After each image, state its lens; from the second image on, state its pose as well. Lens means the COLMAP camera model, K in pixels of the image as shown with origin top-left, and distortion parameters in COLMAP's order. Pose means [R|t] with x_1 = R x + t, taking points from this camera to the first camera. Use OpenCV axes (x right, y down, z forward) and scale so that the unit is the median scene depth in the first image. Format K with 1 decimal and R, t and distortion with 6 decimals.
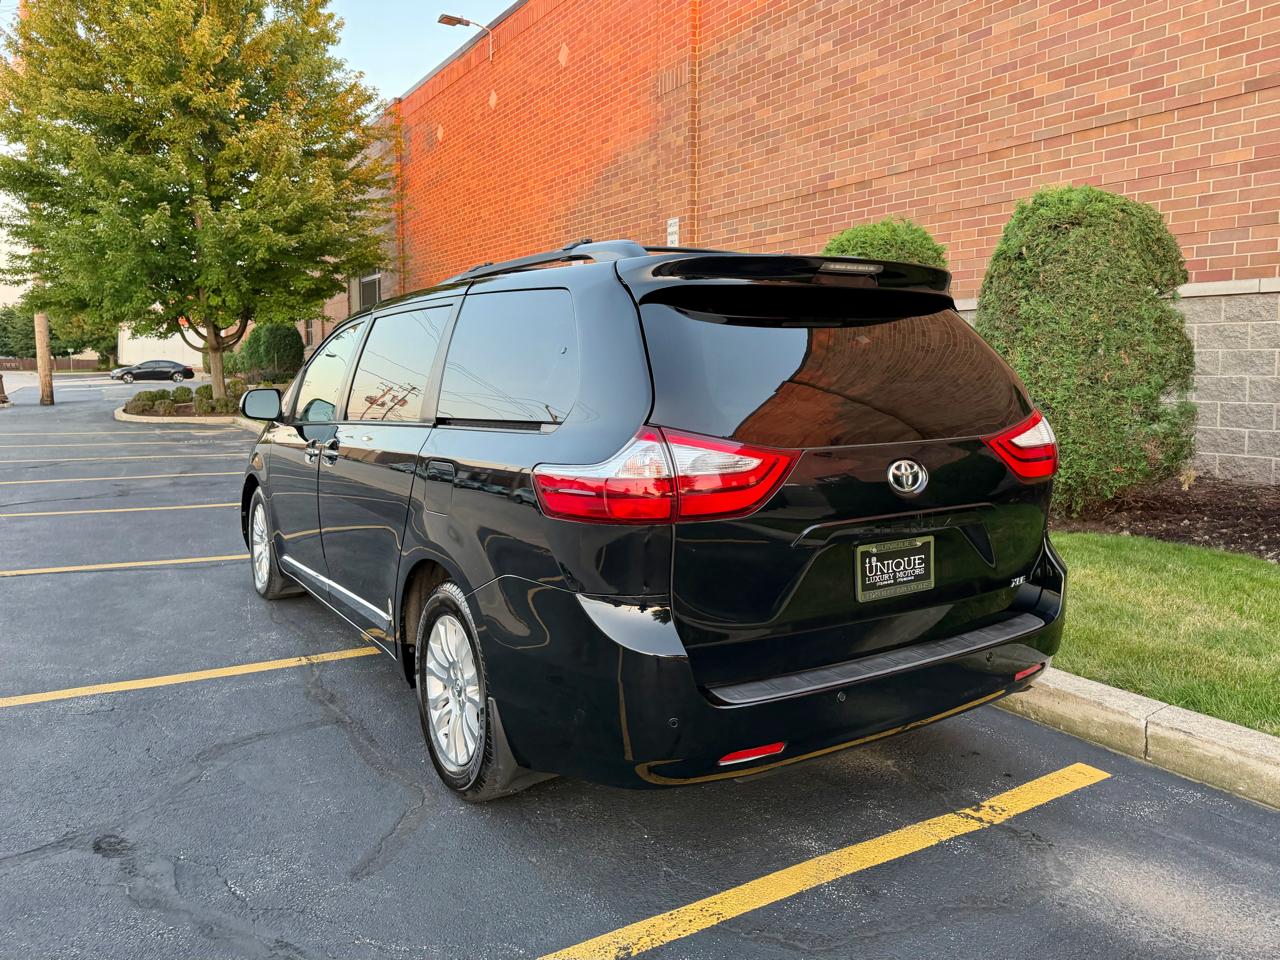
lens RADIAL K [[927.1, 0, 647.1], [0, 927.1, 431.7], [0, 0, 1]] dist [0.010545, -0.013188]
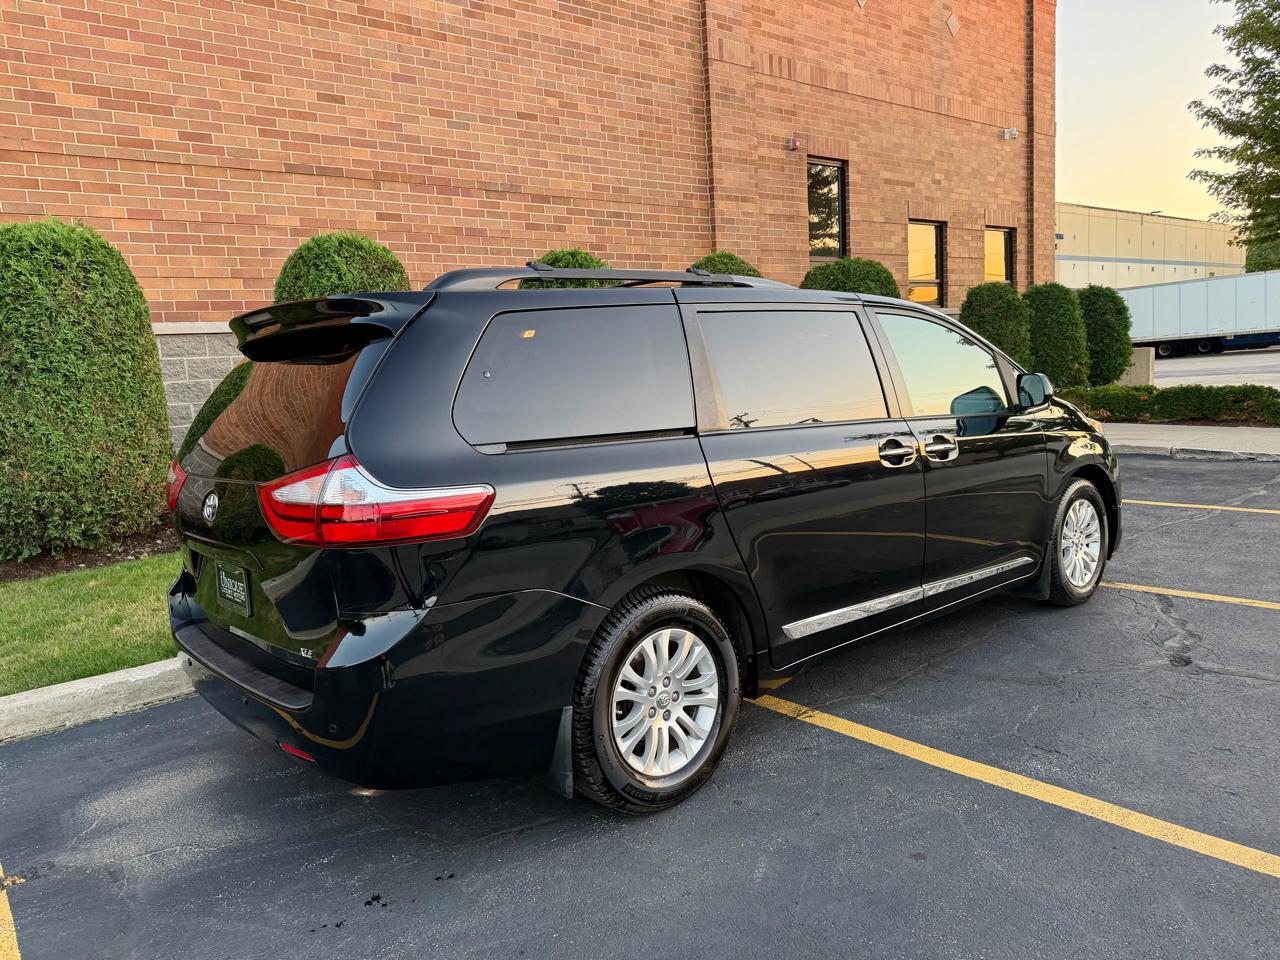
lens RADIAL K [[894.6, 0, 640.0], [0, 894.6, 477.1], [0, 0, 1]] dist [0.022236, -0.032341]
pose [[-0.137786, -0.122996, 0.982796, -0.678762], [0.131092, 0.981265, 0.141184, -0.064446], [-0.981748, 0.148290, -0.119080, 0.727653]]
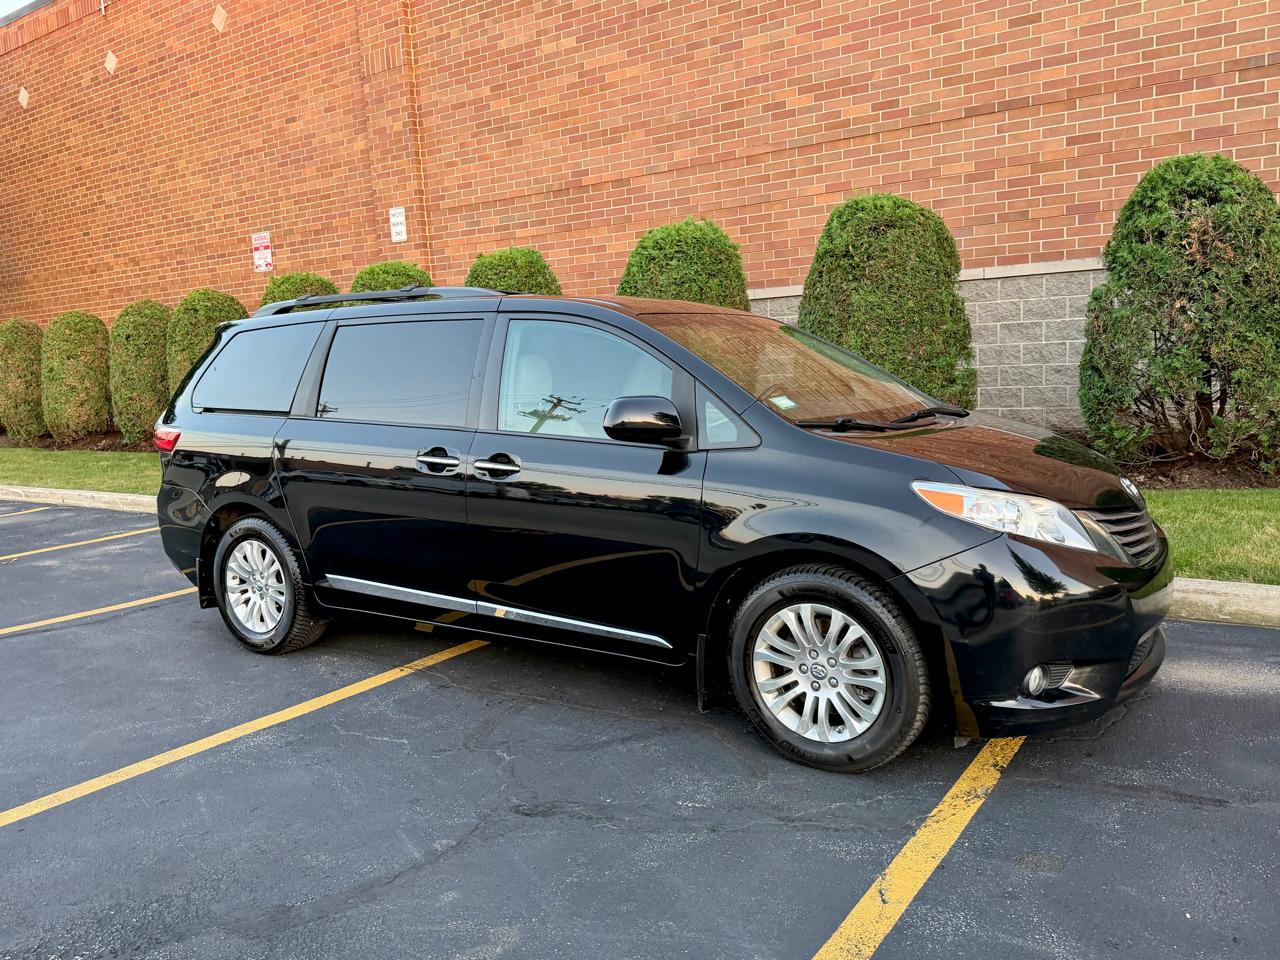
lens RADIAL K [[974.9, 0, 640.8], [0, 974.9, 474.6], [0, 0, 1]] dist [0.039149, -0.054822]
pose [[0.912670, -0.100551, 0.396136, -0.320512], [0.082255, 0.994621, 0.062956, -0.006482], [-0.400335, -0.024874, 0.916031, -0.043361]]
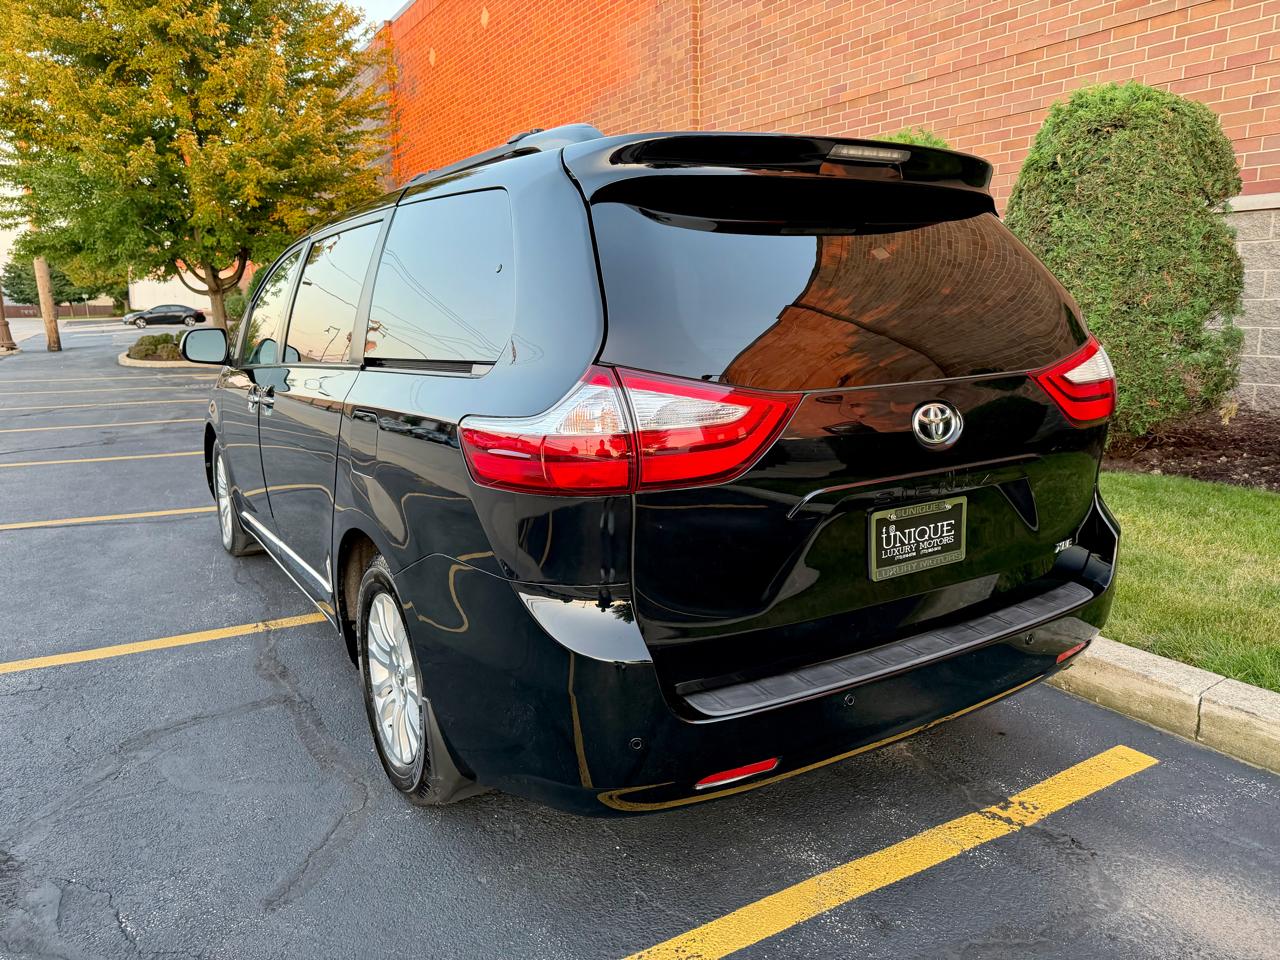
lens RADIAL K [[907.5, 0, 644.2], [0, 907.5, 479.9], [0, 0, 1]] dist [-0.004765, 0.000056]
pose [[0.999767, -0.013228, -0.017049, 0.015735], [0.015205, 0.992464, 0.121592, -0.000674], [0.015312, -0.121823, 0.992434, 0.079726]]
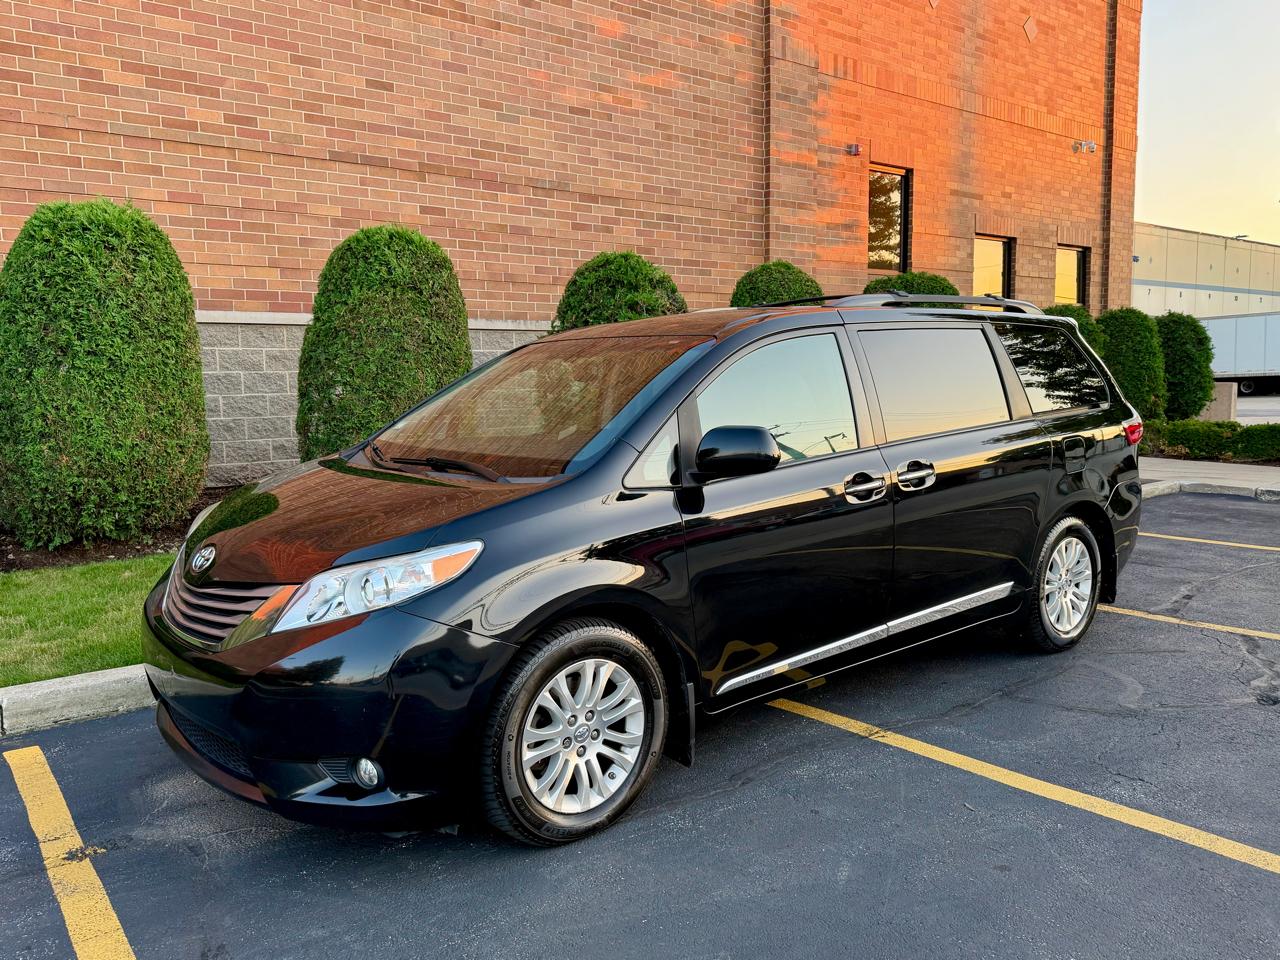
lens RADIAL K [[974.9, 0, 640.8], [0, 974.9, 474.6], [0, 0, 1]] dist [0.039149, -0.054822]
pose [[-0.111726, -0.101393, 0.988553, -0.713447], [0.089863, 0.989674, 0.111665, -0.062292], [-0.989668, 0.101311, -0.101460, 0.763664]]
